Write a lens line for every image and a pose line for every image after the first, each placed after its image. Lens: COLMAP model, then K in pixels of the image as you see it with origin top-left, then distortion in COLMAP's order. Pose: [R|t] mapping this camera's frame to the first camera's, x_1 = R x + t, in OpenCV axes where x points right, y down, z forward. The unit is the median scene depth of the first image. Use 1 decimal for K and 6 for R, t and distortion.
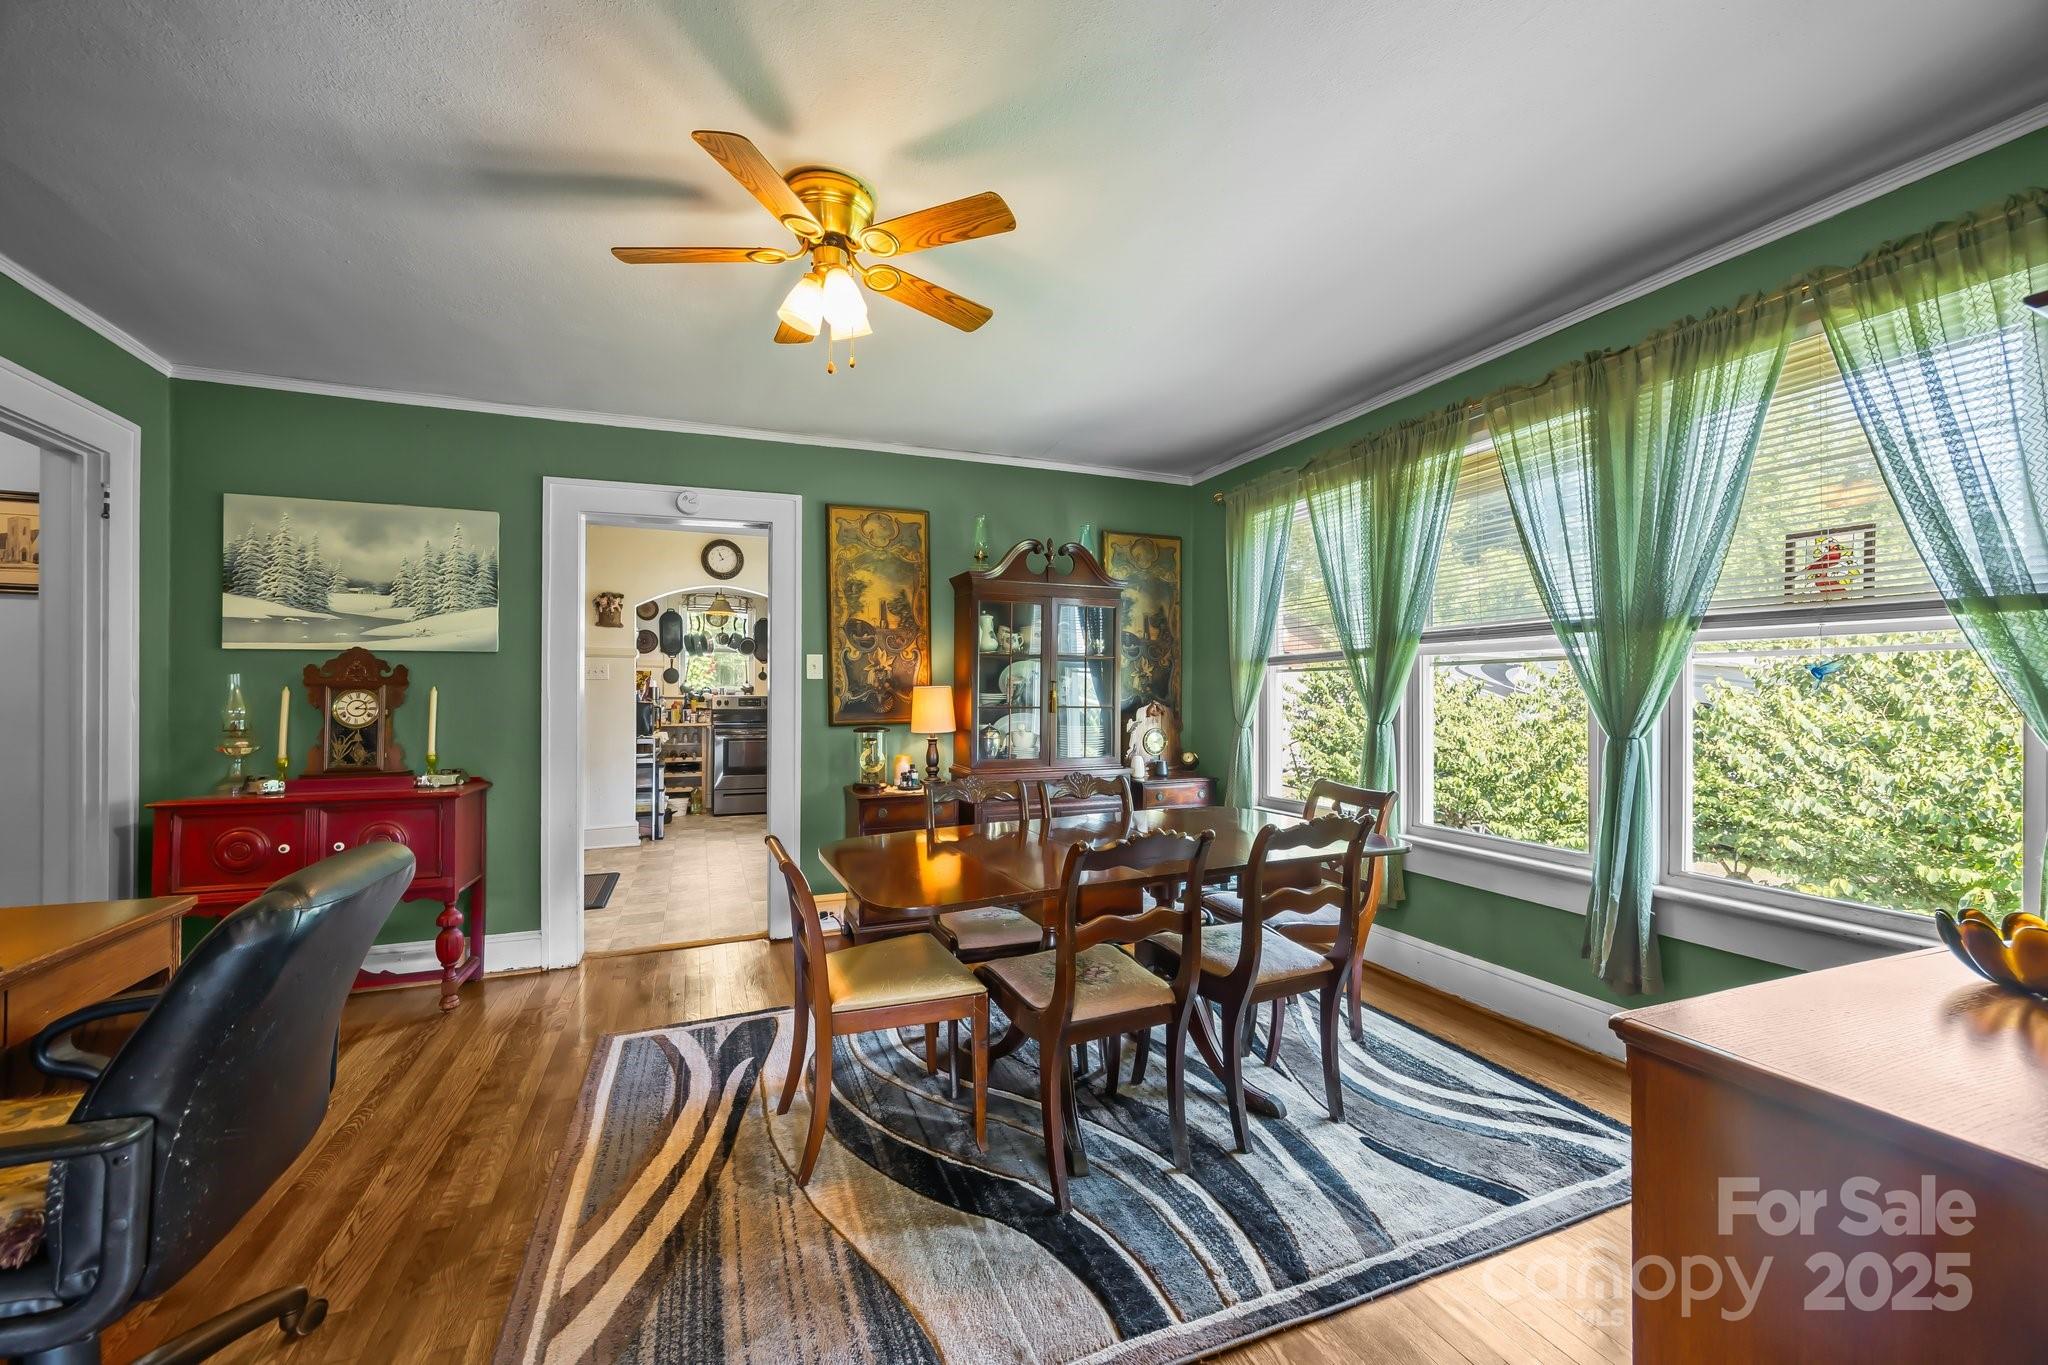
lens RADIAL K [[792.5, 0, 1036.3], [0, 792.5, 689.1], [0, 0, 1]] dist [-0.001088, 0.000038]
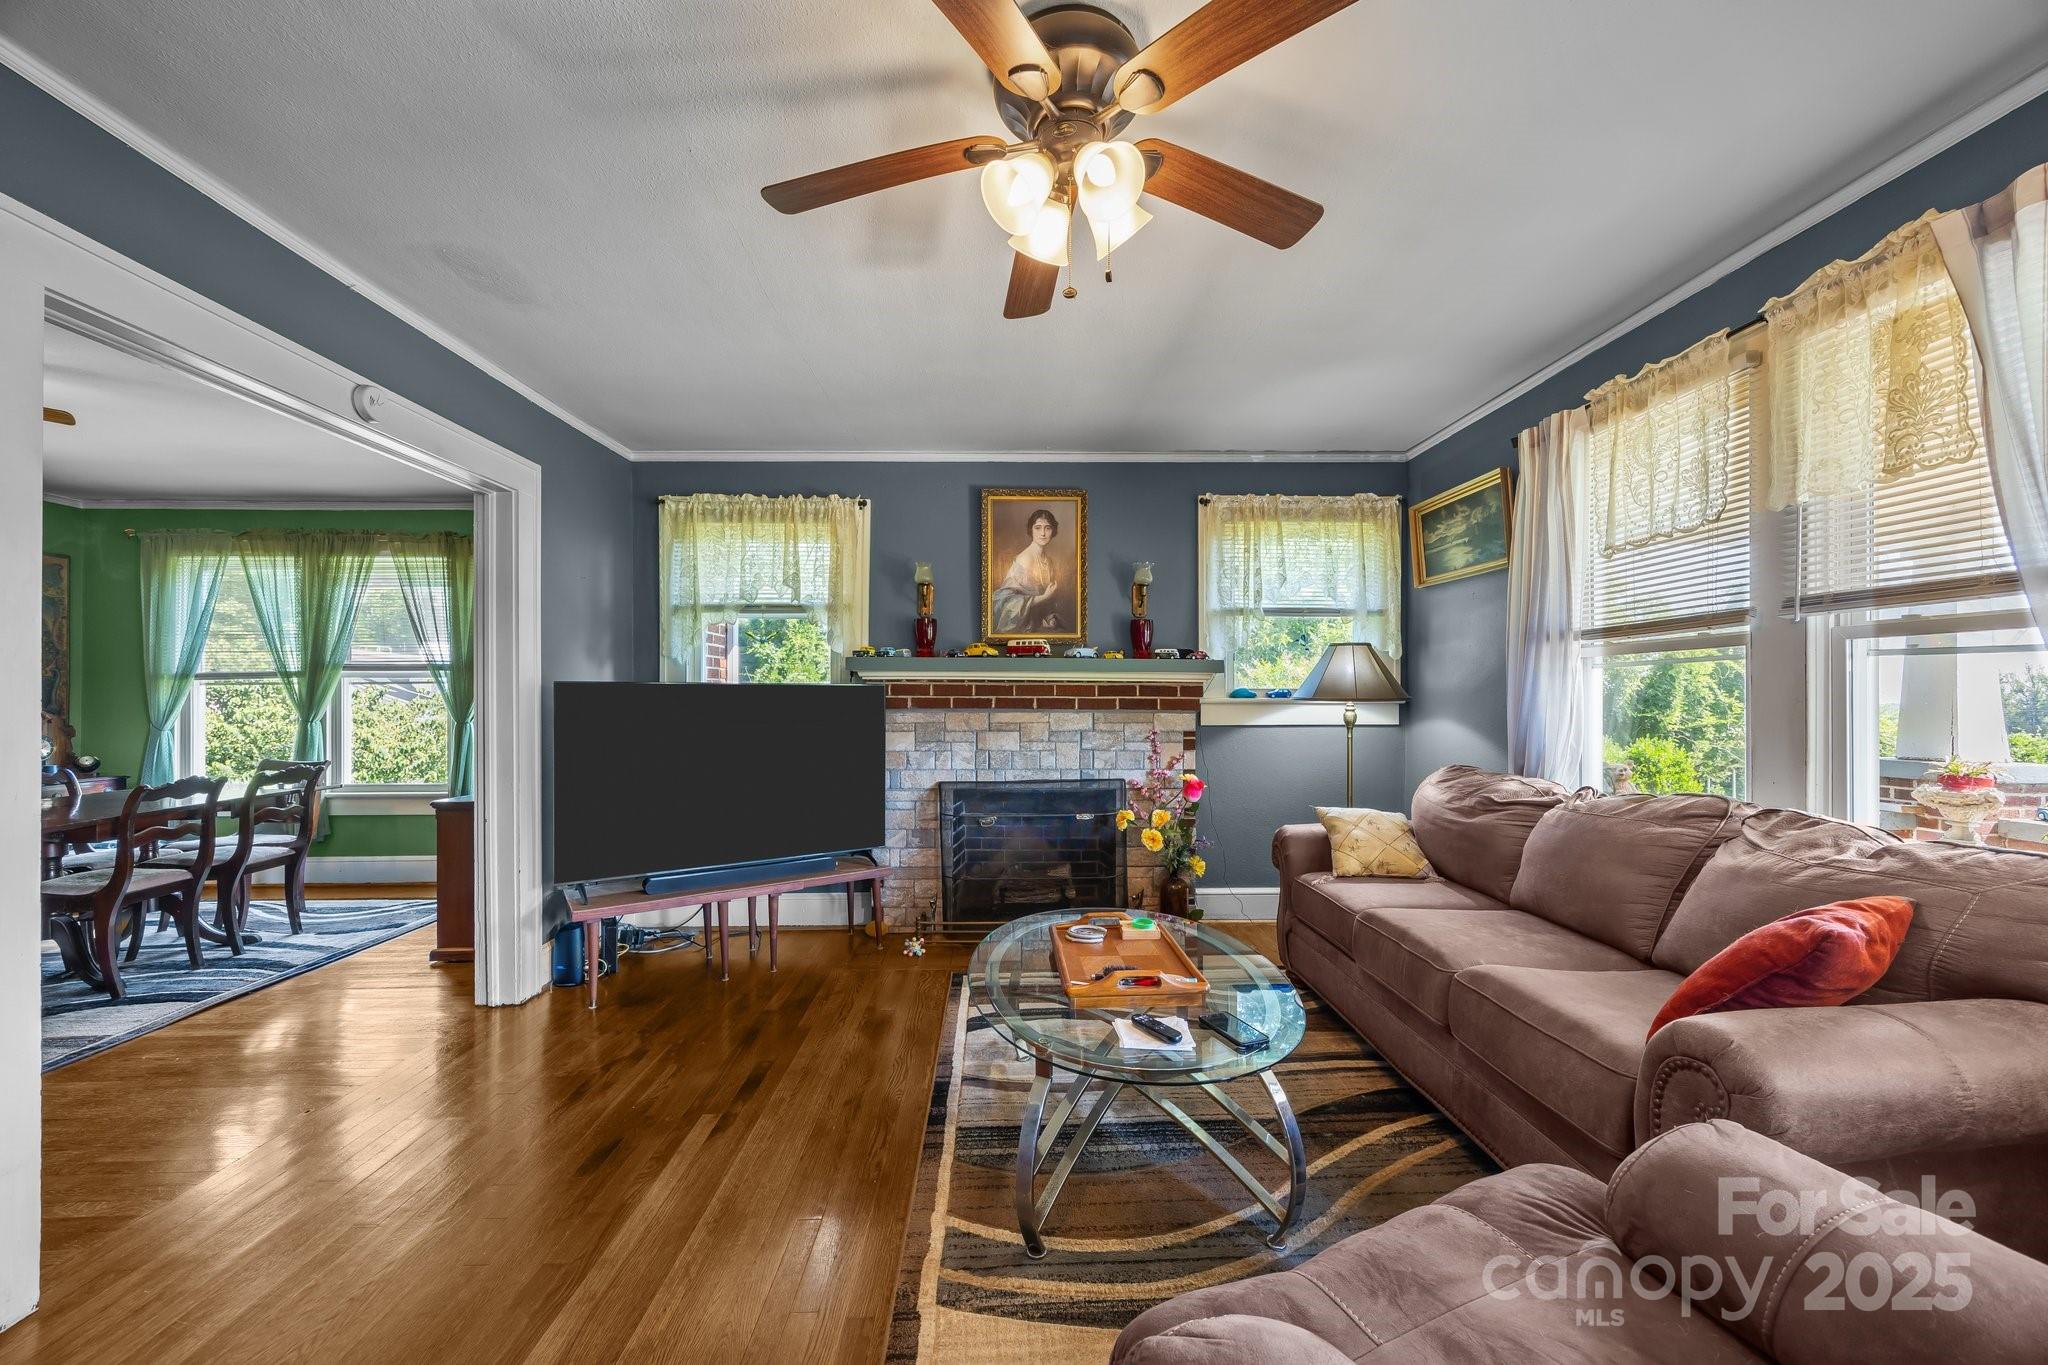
lens RADIAL K [[783.5, 0, 1026.2], [0, 783.5, 694.5], [0, 0, 1]] dist [-0.005333, 0.000050]
pose [[0.362333, 0.000851, 0.932048, -0.498630], [-0.003178, 0.999995, 0.000322, -0.013715], [-0.932043, -0.003078, 0.362334, -0.884029]]
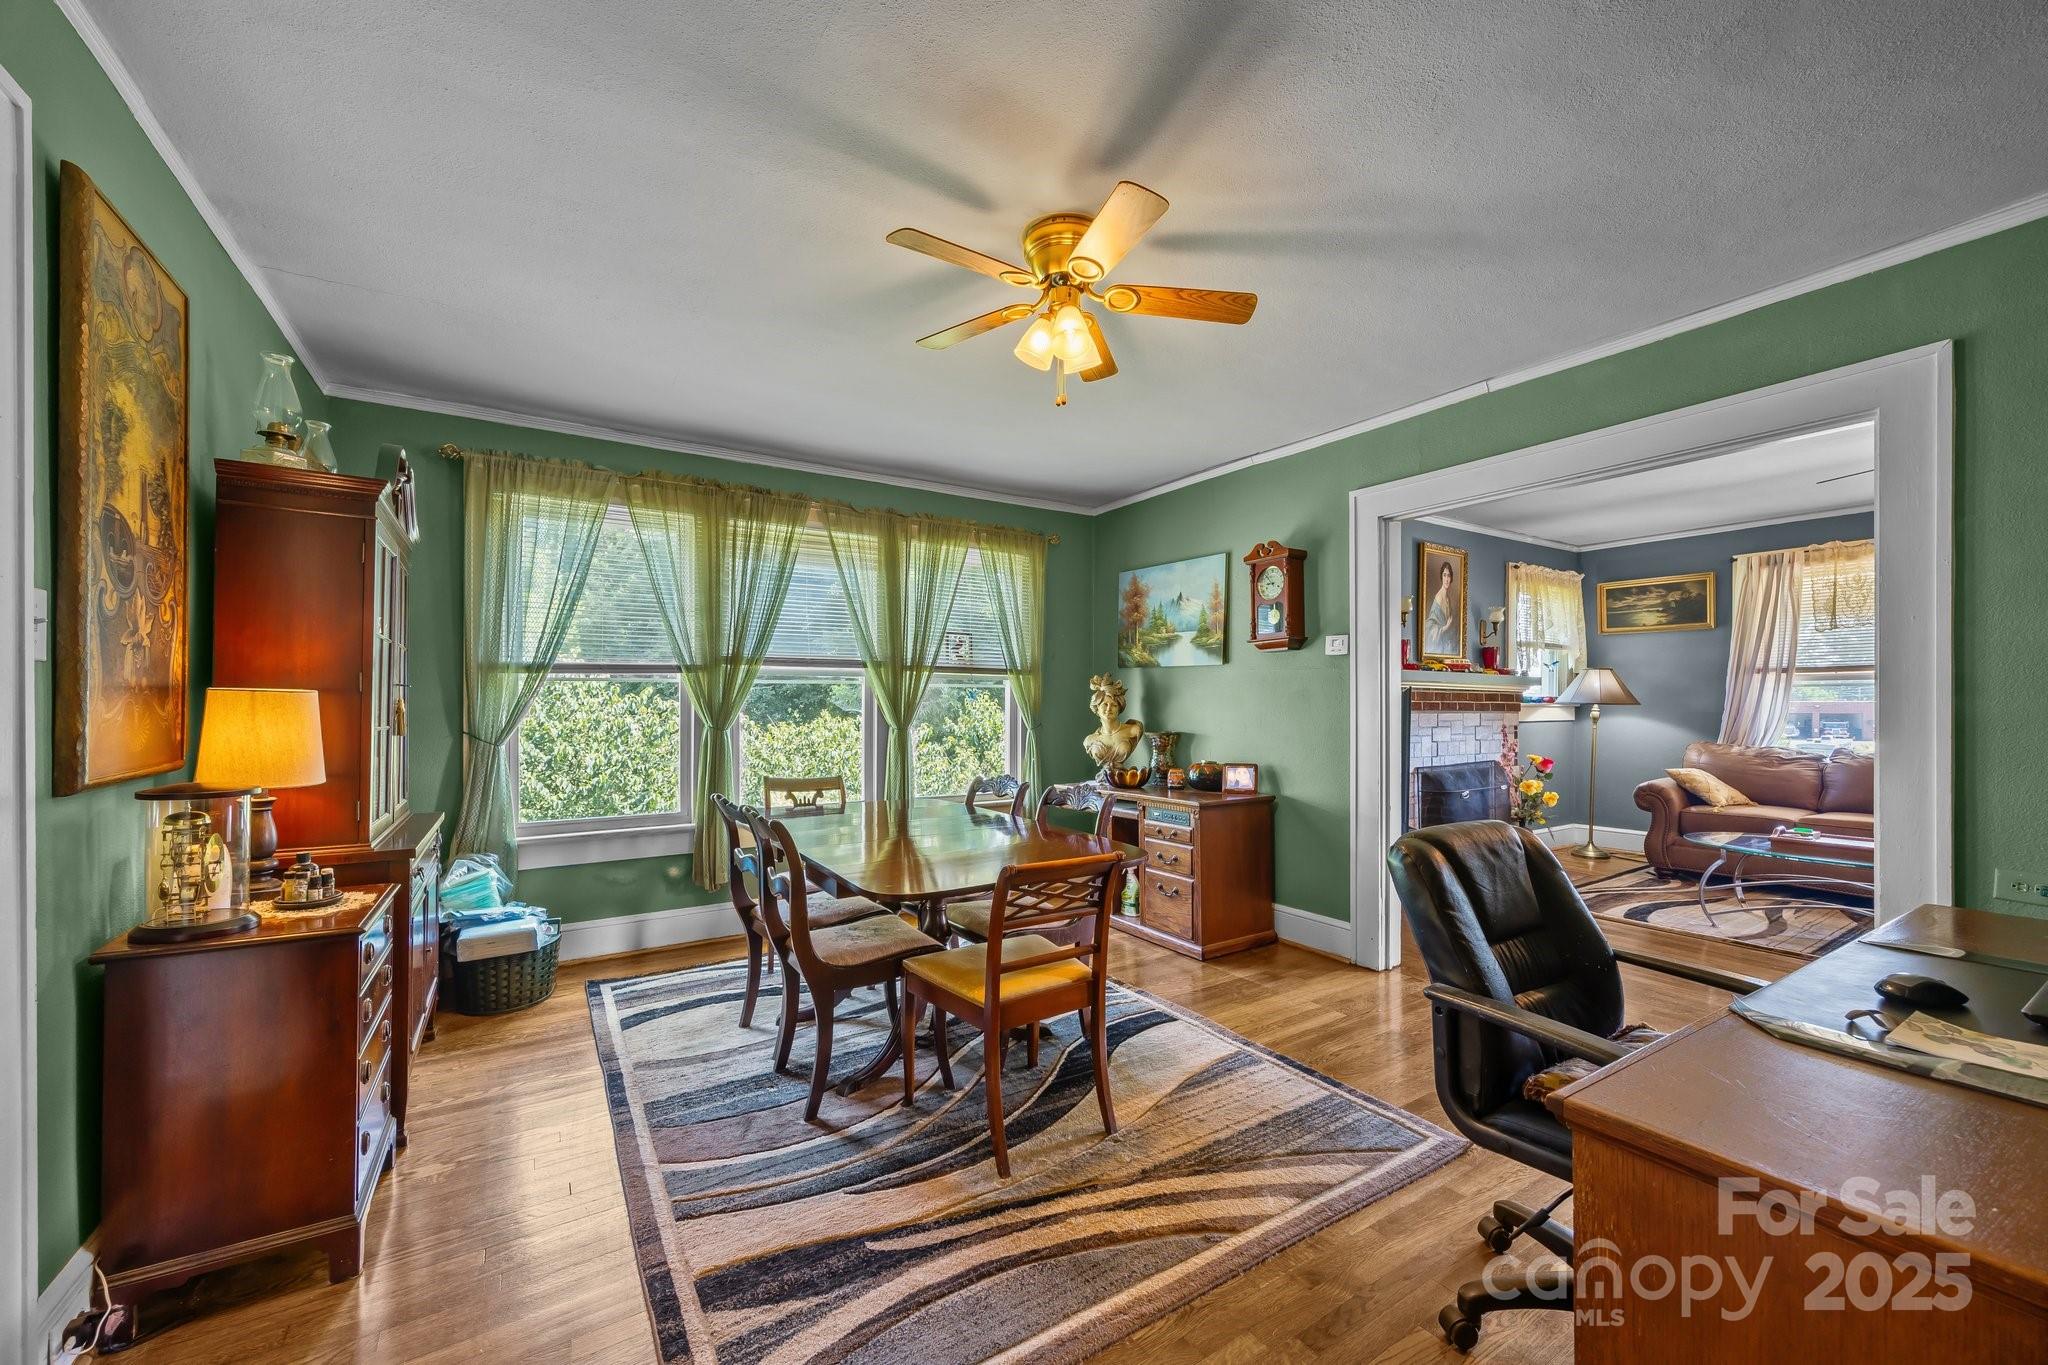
lens RADIAL K [[785.2, 0, 1027.2], [0, 785.2, 709.1], [0, 0, 1]] dist [-0.001604, -0.000024]
pose [[-0.161491, -0.007190, 0.986848, -0.862091], [-0.006136, 0.999961, 0.006281, 0.002731], [-0.986855, -0.005041, -0.161529, 0.809699]]
